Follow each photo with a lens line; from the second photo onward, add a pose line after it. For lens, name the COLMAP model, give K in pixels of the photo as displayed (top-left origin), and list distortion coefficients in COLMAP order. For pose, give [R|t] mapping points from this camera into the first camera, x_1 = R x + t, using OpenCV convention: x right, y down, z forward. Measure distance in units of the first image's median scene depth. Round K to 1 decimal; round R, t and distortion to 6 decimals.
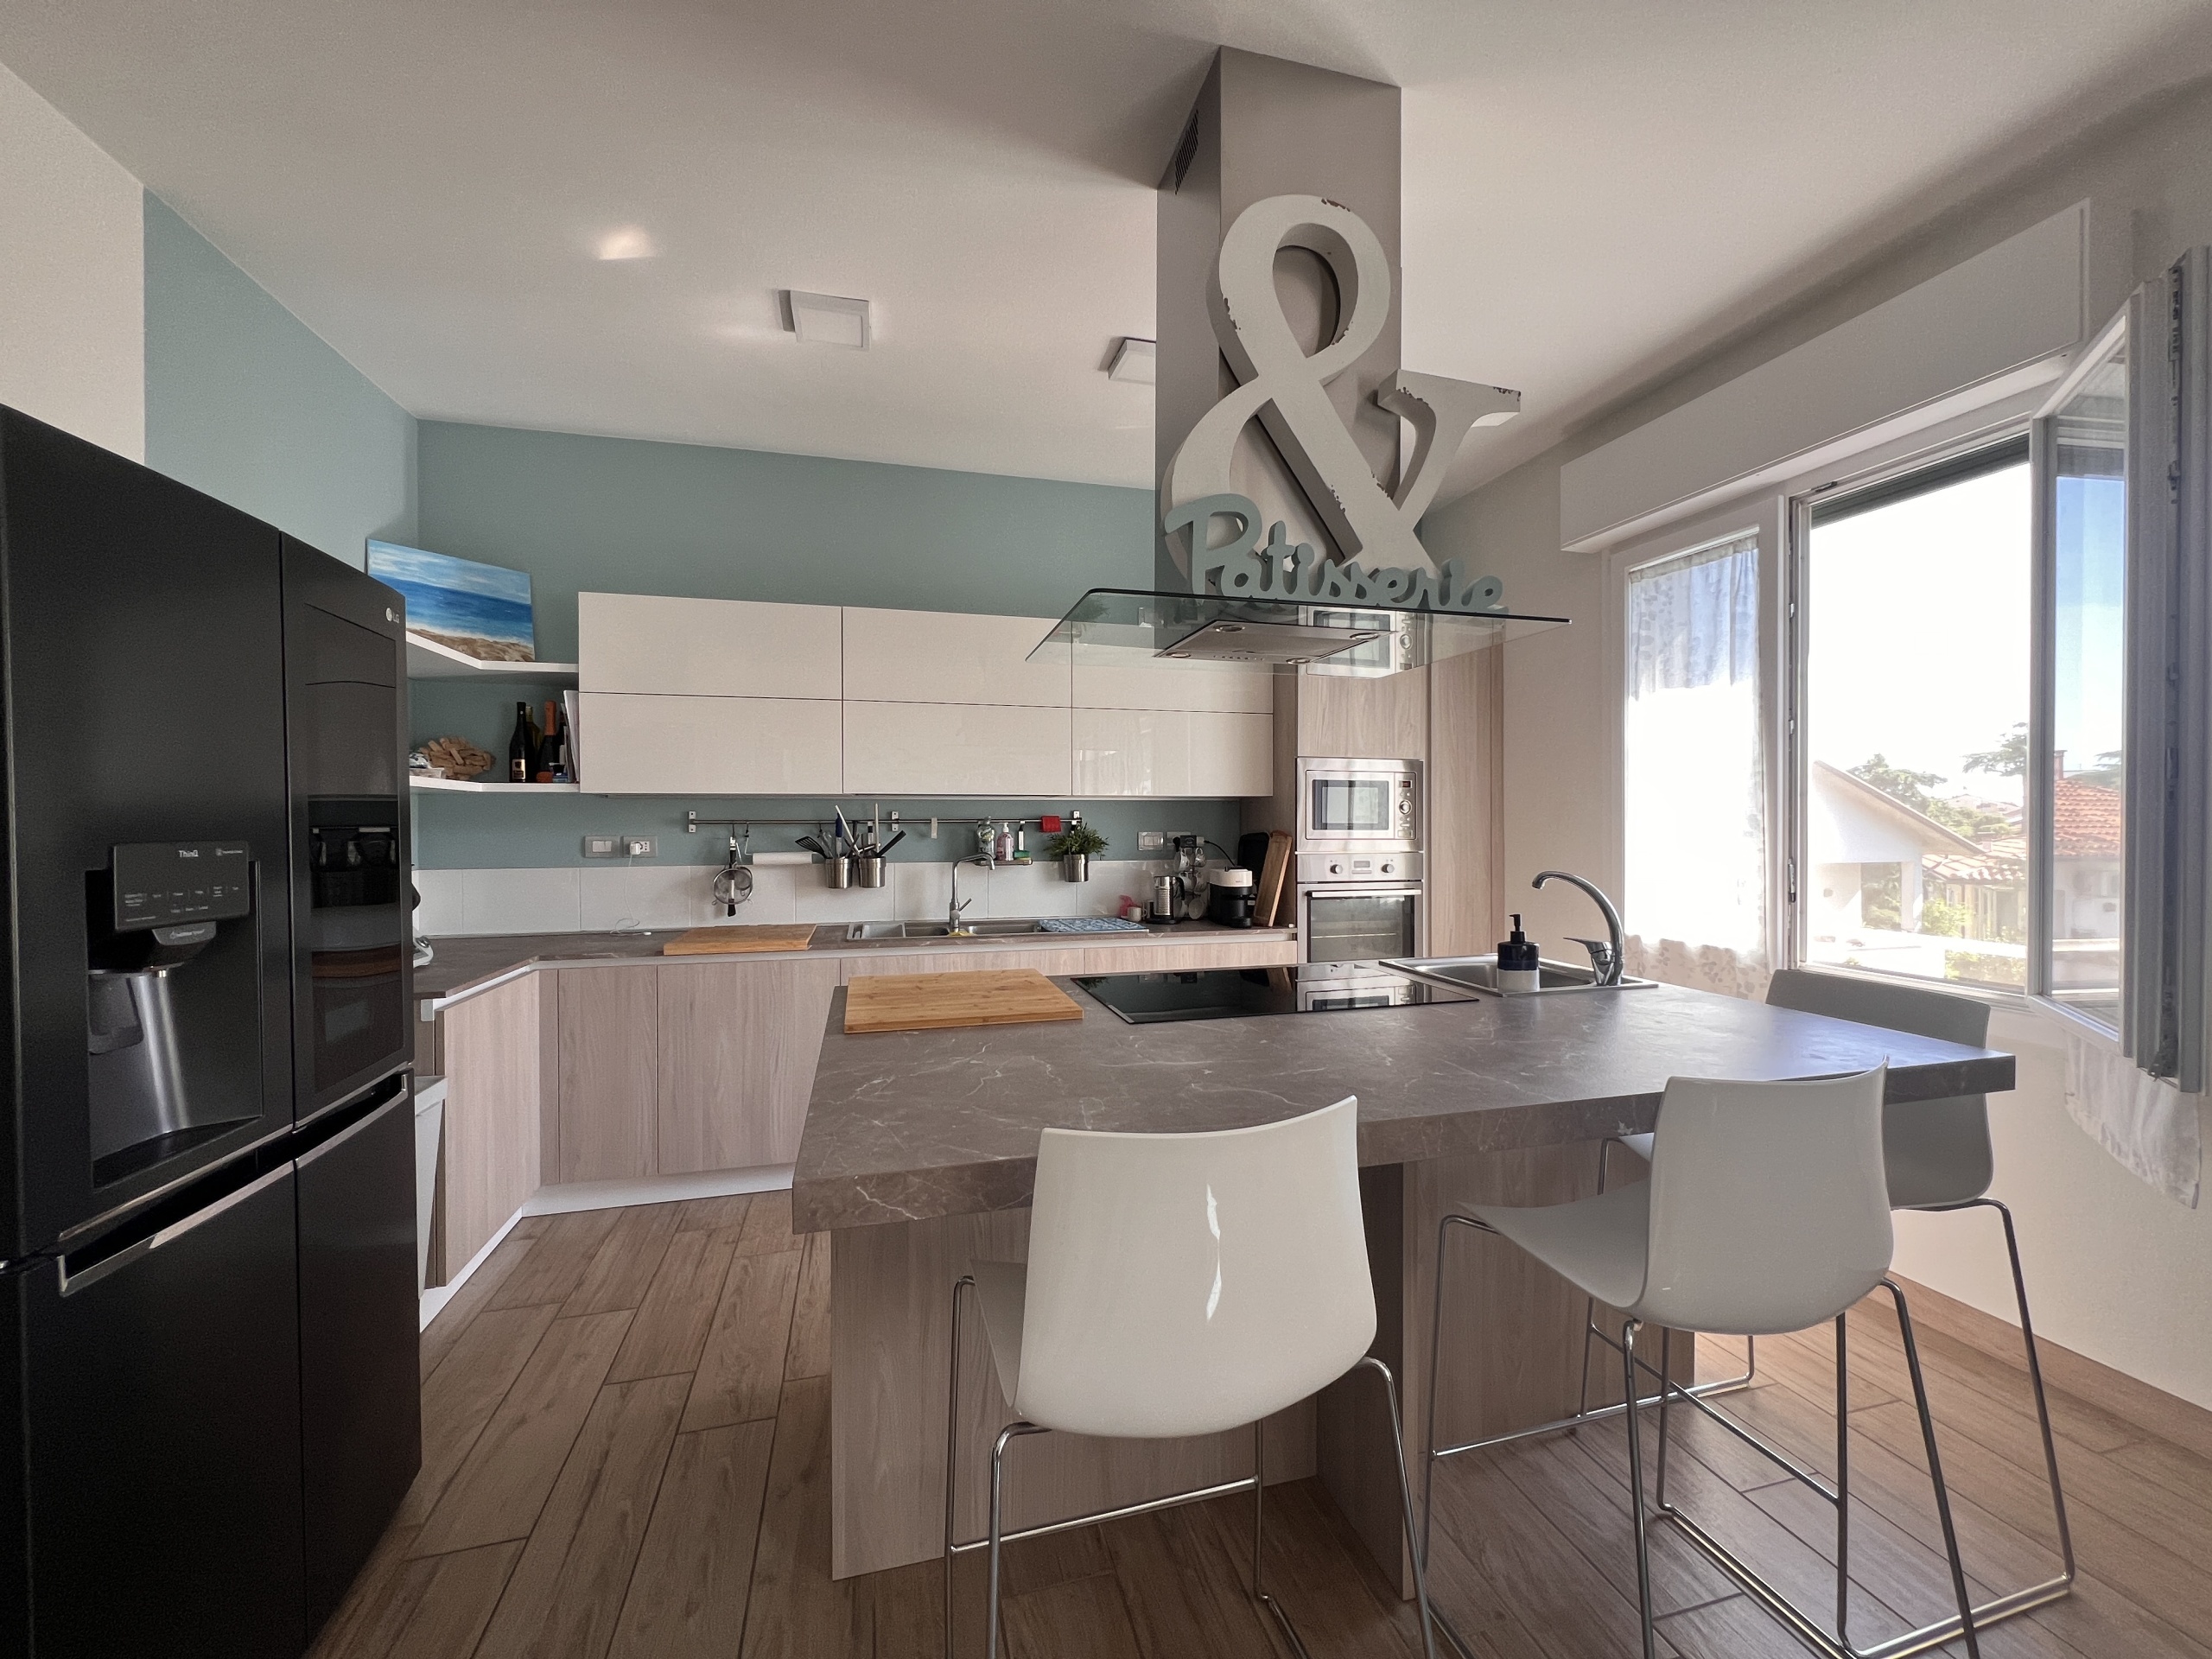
lens RADIAL K [[883.0, 0, 1109.1], [0, 883.0, 829.1], [0, 0, 1]] dist [-0.001085, 0.000556]
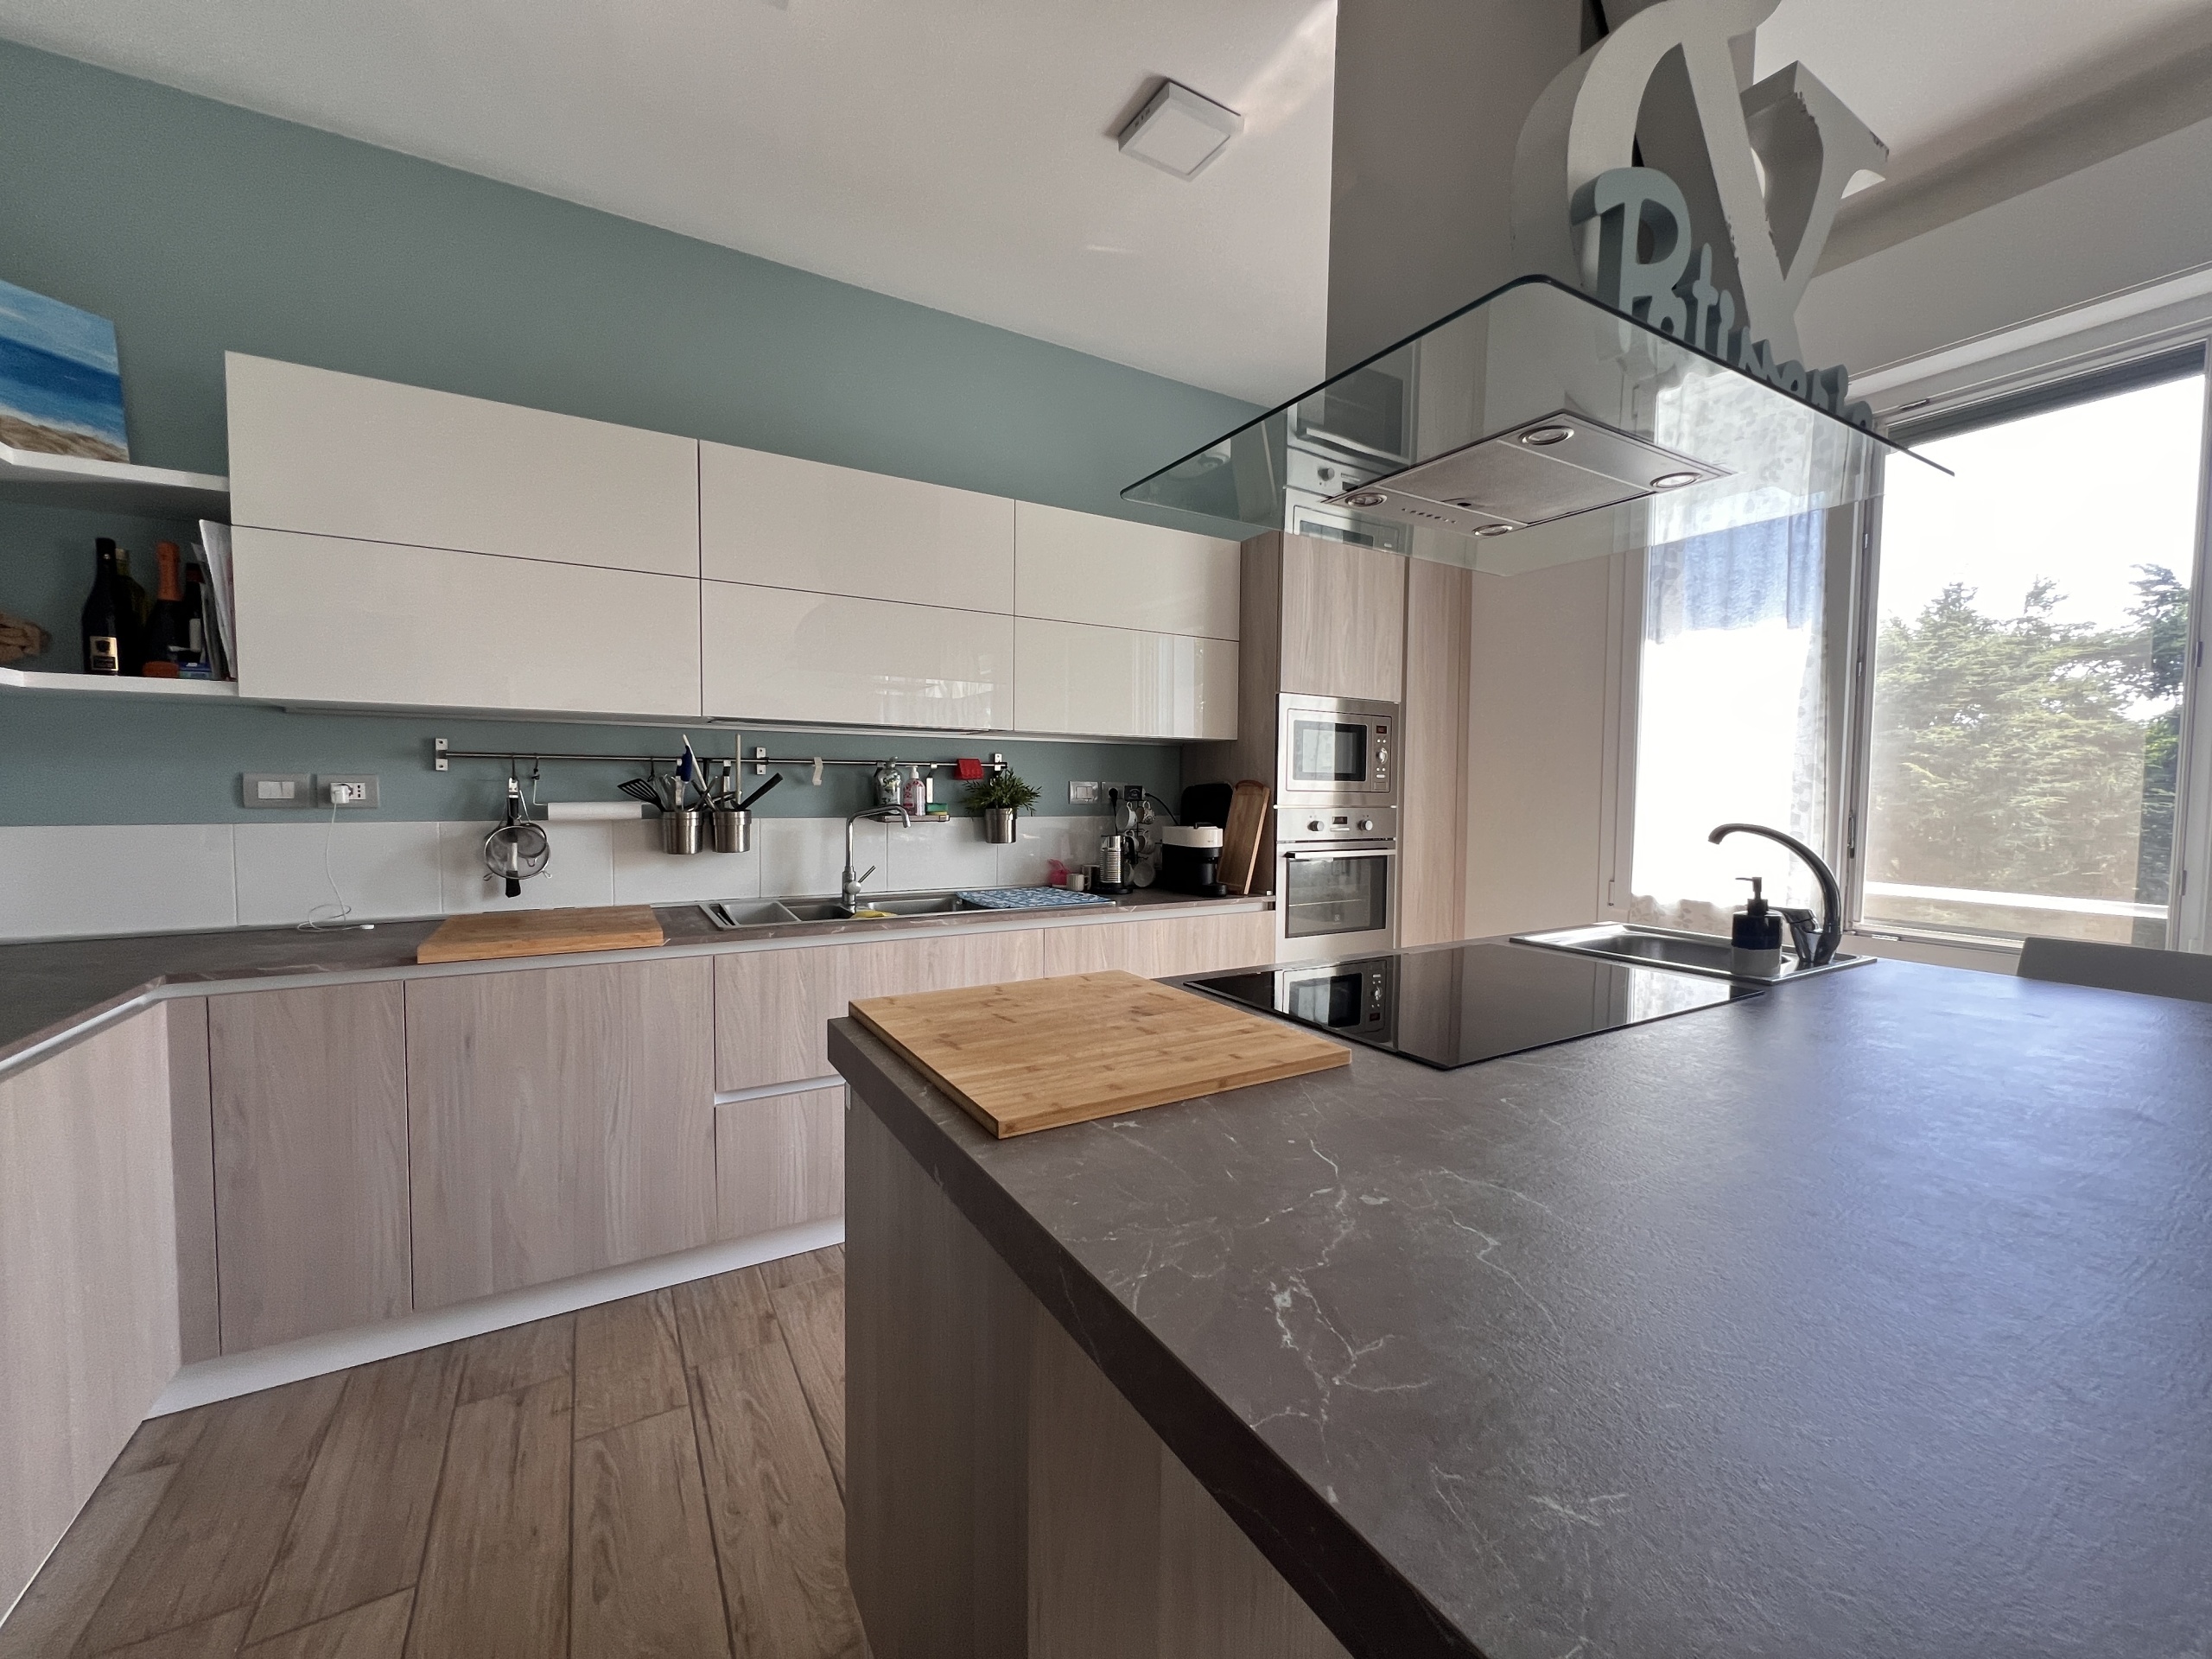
lens RADIAL K [[883.0, 0, 1109.2], [0, 883.0, 829.2], [0, 0, 1]] dist [-0.001085, 0.000556]
pose [[0.962972, -0.001718, 0.269595, -0.172963], [-0.009268, 0.999178, 0.039472, 0.016866], [-0.269441, -0.040509, 0.962164, 0.236418]]
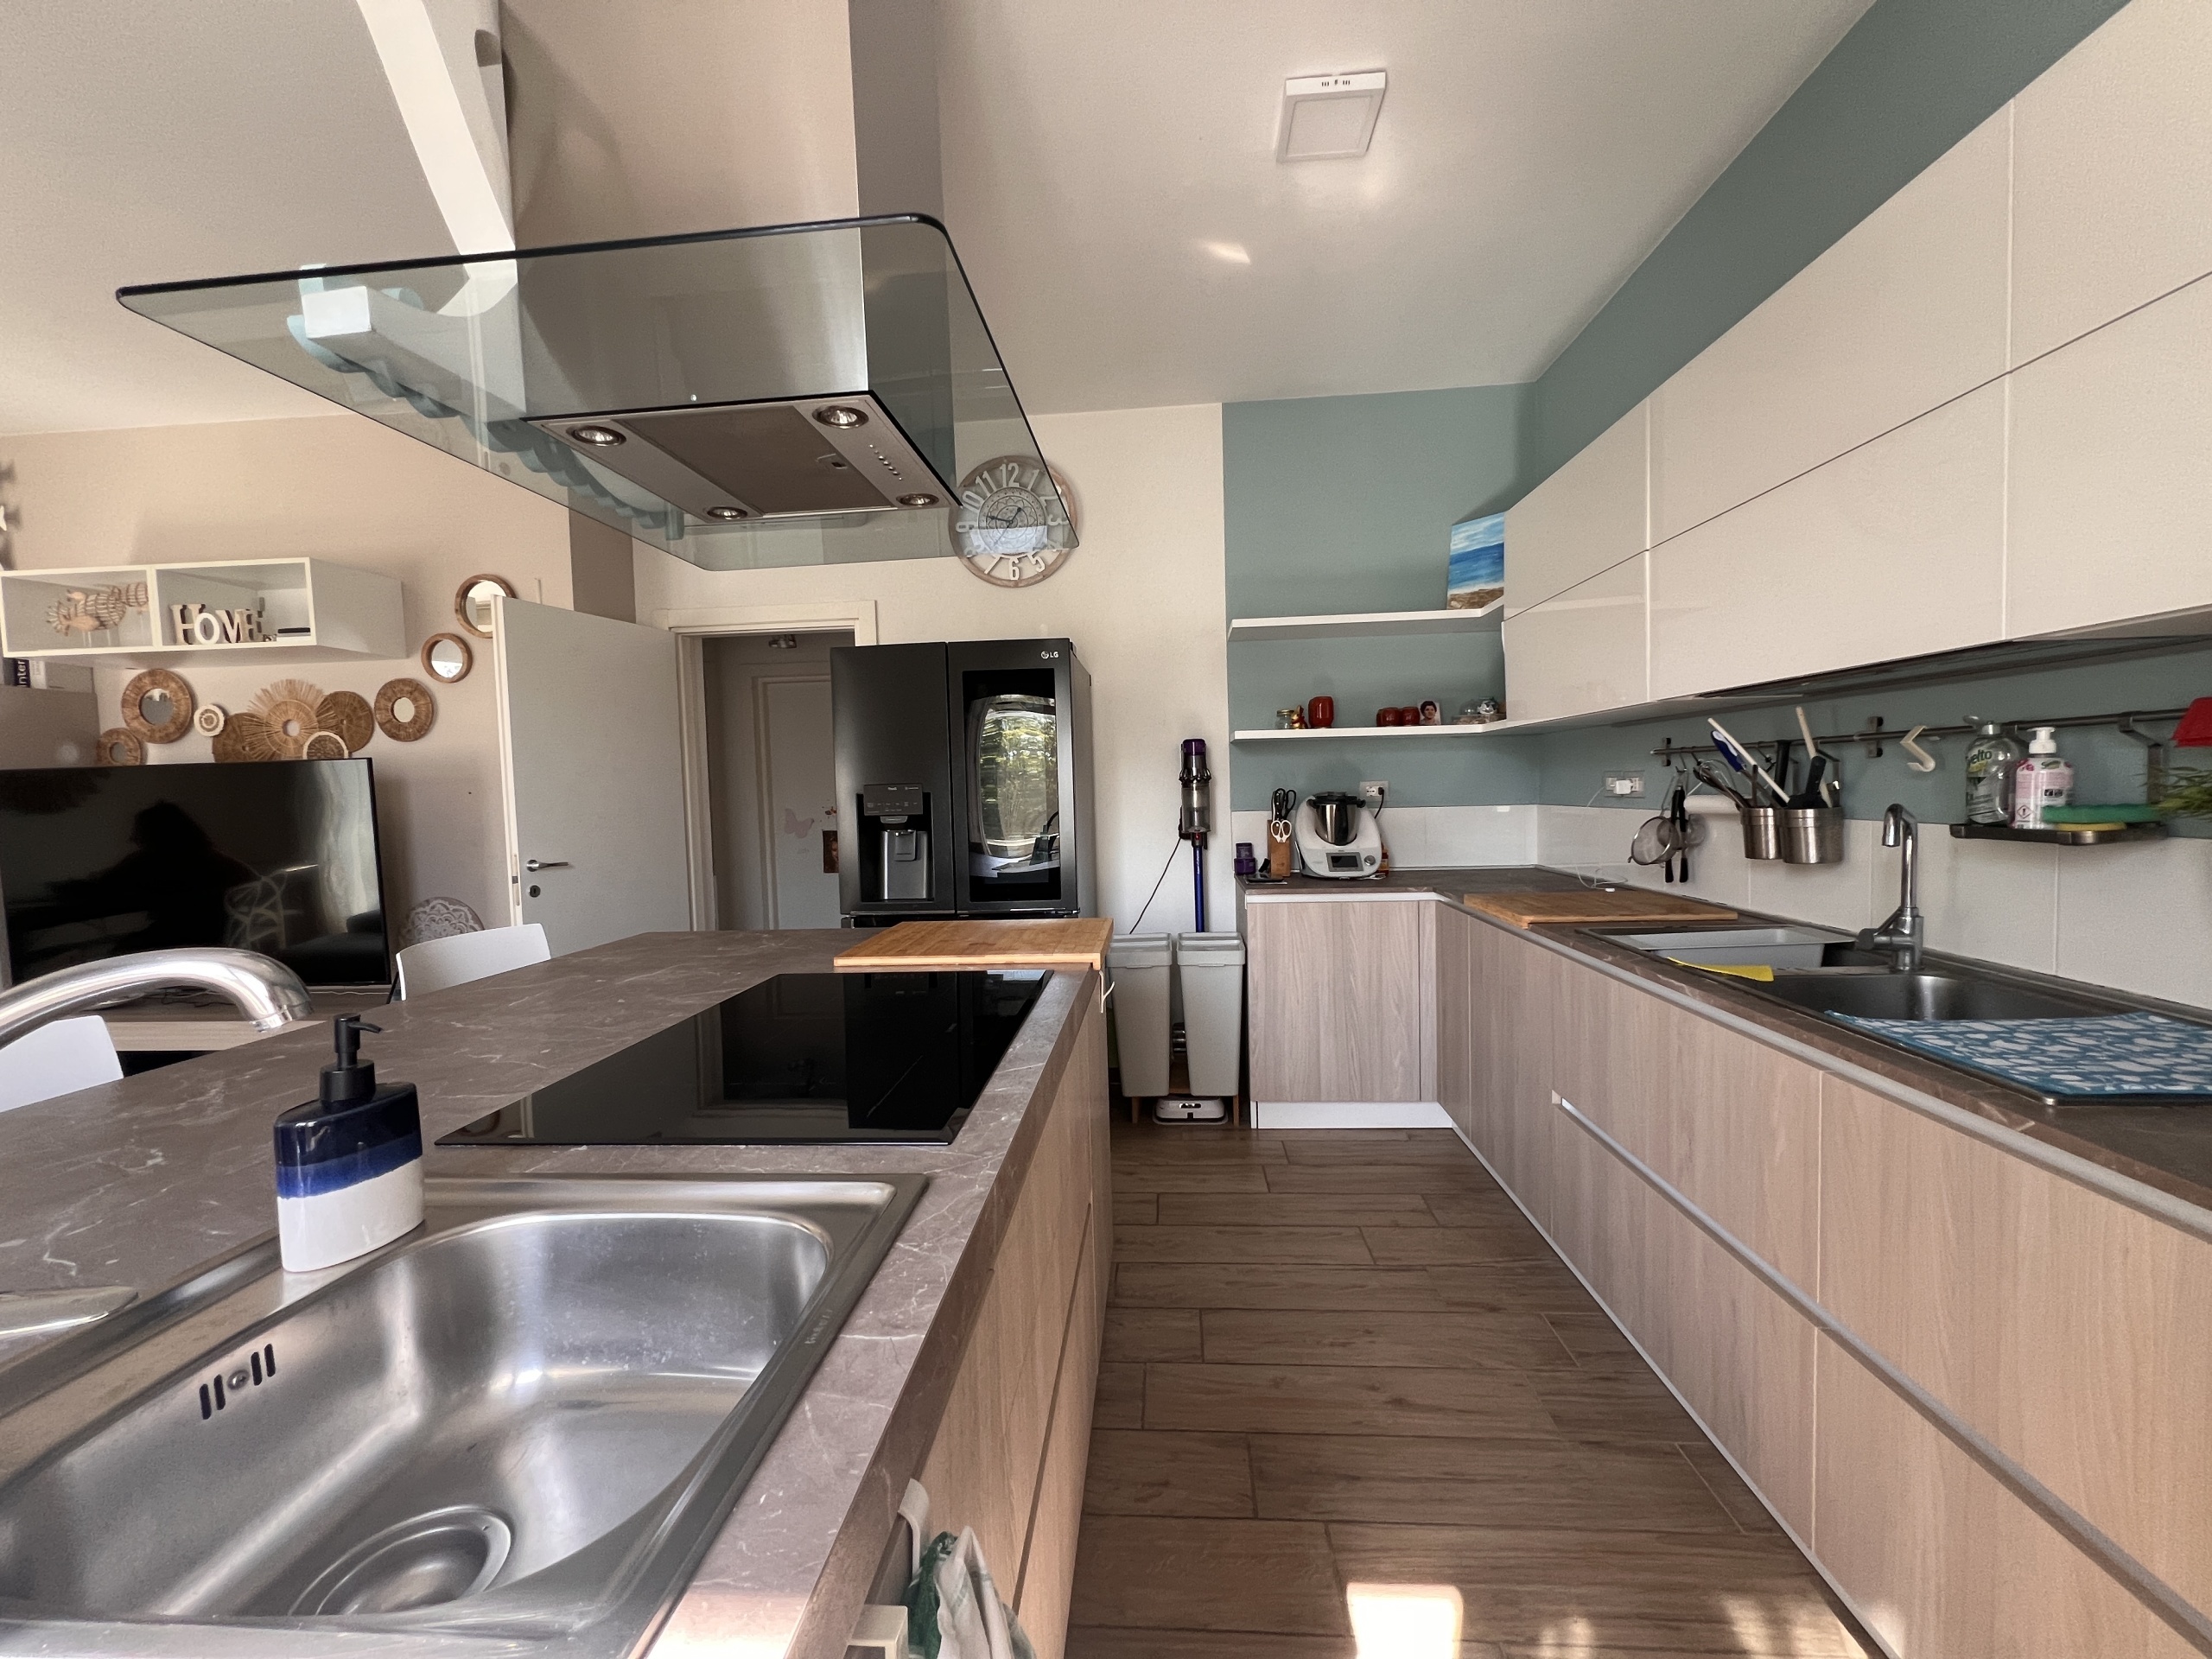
lens RADIAL K [[883.0, 0, 1109.8], [0, 883.0, 824.5], [0, 0, 1]] dist [-0.001085, 0.000556]
pose [[-0.324749, 0.050643, -0.944443, 0.395398], [0.021170, 0.998704, 0.046274, 0.008461], [0.945563, -0.004966, -0.325401, 0.802075]]
